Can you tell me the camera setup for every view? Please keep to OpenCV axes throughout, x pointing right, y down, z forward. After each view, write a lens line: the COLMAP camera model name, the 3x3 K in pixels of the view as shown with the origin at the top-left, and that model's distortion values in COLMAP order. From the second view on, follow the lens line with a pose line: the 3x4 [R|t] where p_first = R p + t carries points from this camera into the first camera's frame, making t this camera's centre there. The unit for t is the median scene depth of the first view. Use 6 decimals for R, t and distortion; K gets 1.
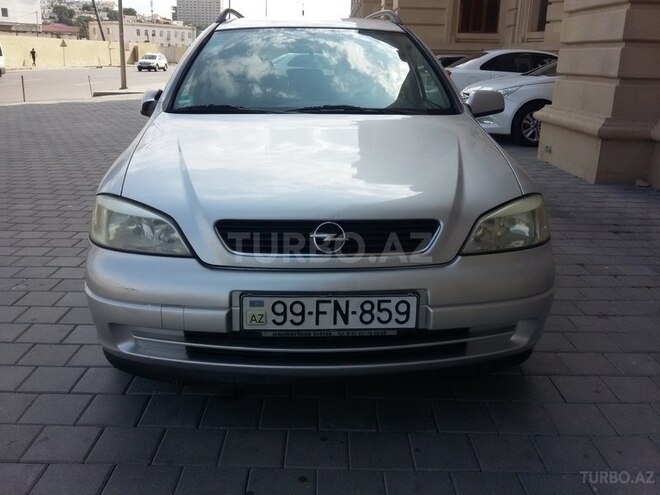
lens RADIAL K [[619.6, 0, 325.7], [0, 619.6, 241.5], [0, 0, 1]] dist [0.023910, 0.000000]
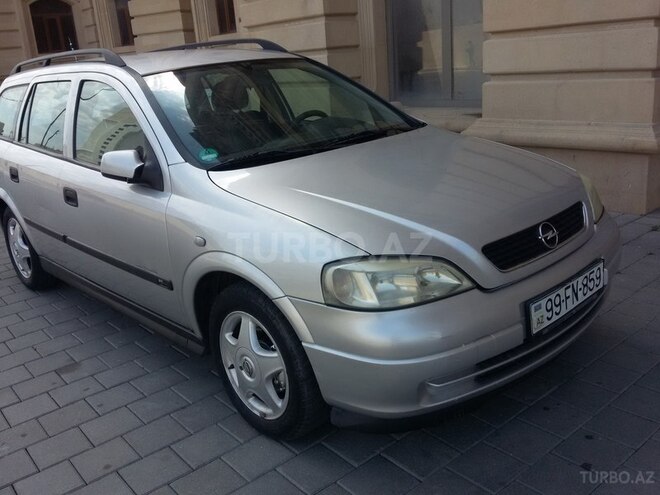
lens RADIAL K [[619.6, 0, 331.7], [0, 619.6, 247.5], [0, 0, 1]] dist [0.023910, 0.000000]
pose [[0.773757, -0.272940, 0.571668, -0.995309], [0.278649, 0.957072, 0.079796, -0.193851], [-0.568907, 0.097552, 0.816596, 0.281710]]
